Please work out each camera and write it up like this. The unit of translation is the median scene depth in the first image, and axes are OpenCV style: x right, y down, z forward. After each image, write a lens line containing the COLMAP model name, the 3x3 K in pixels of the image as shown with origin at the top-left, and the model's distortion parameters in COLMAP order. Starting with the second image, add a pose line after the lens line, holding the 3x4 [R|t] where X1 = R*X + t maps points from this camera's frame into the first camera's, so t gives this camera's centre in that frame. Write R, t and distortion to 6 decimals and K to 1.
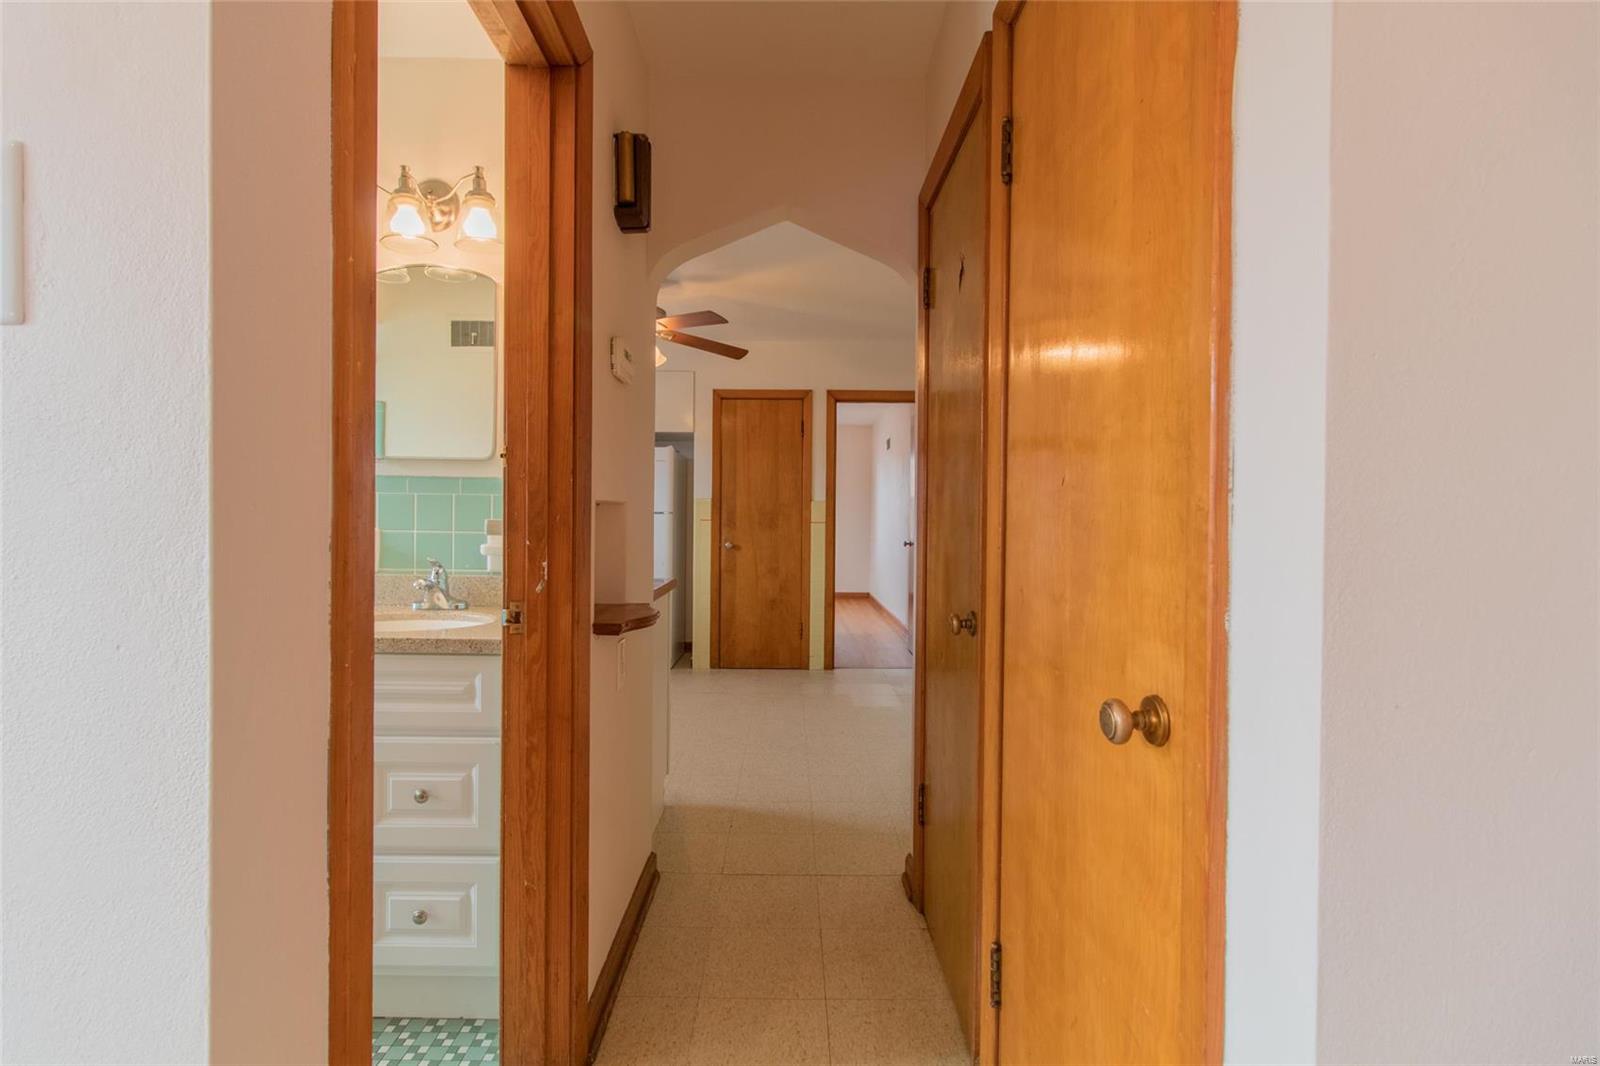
lens RADIAL K [[739.6, 0, 796.4], [0, 739.6, 525.1], [0, 0, 1]] dist [0.001680, 0.000541]
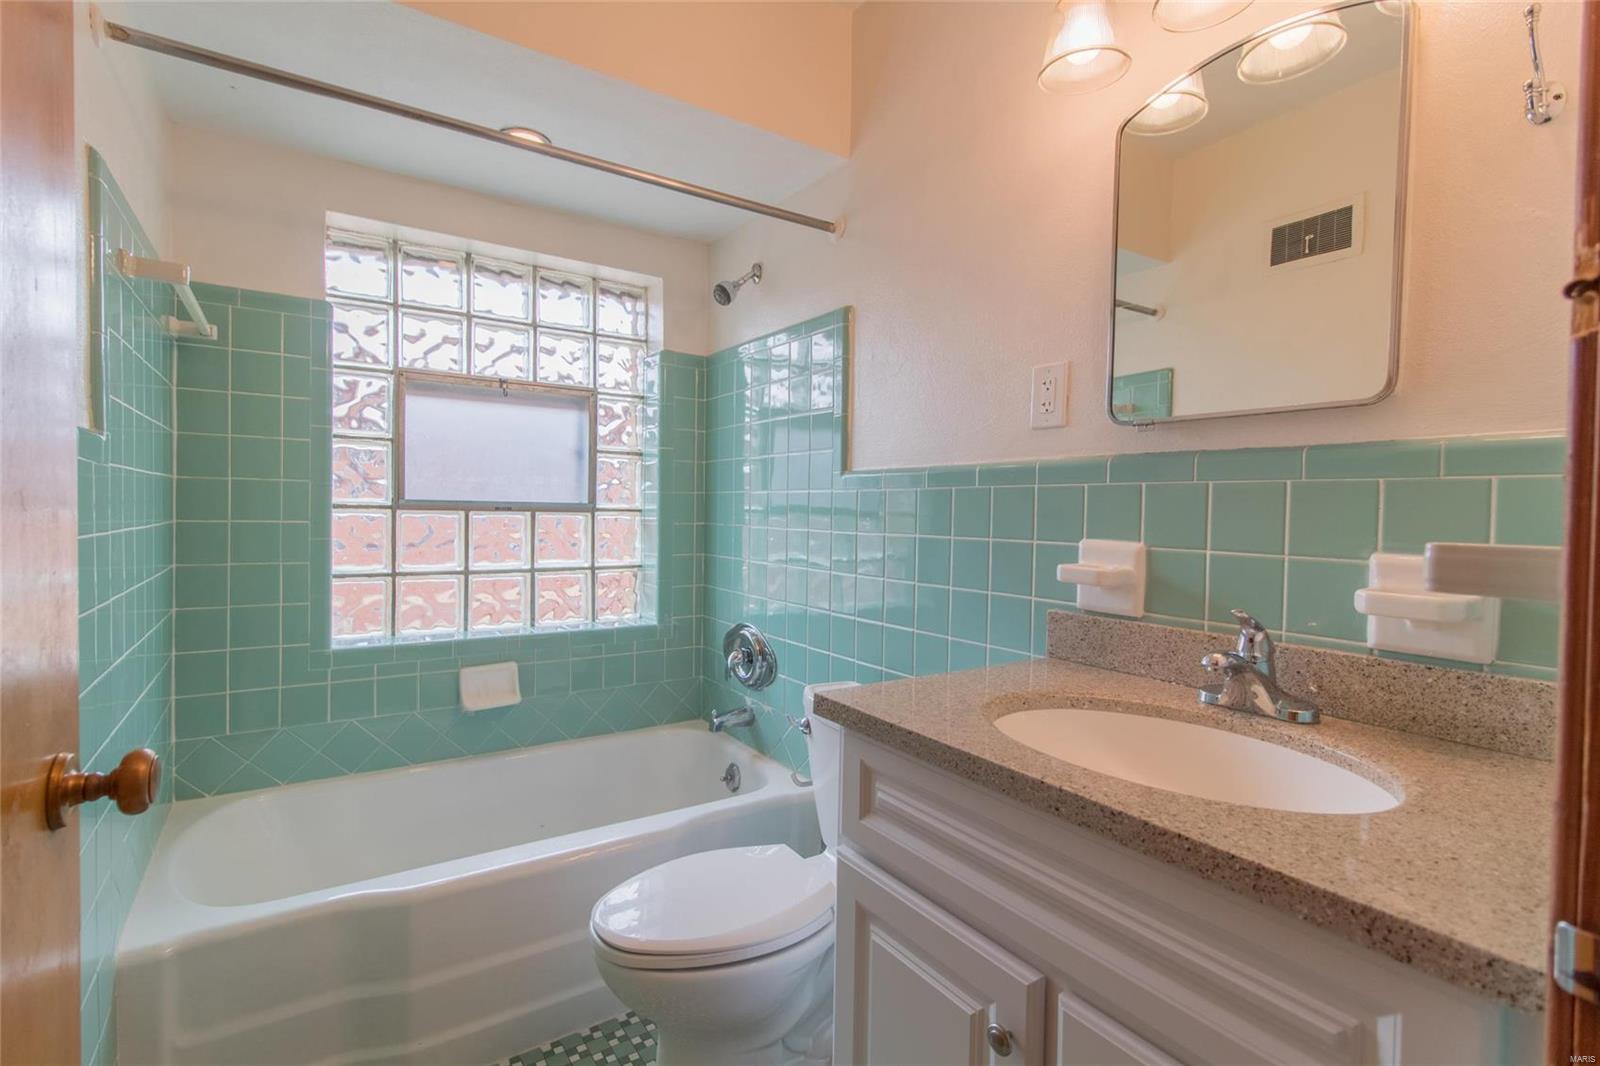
lens RADIAL K [[739.6, 0, 796.4], [0, 739.6, 525.1], [0, 0, 1]] dist [0.001680, 0.000541]
pose [[0.550040, 0.016165, -0.834982, -0.240191], [-0.014468, 0.999847, 0.009826, -0.011836], [0.835013, 0.006676, 0.550189, 0.471840]]
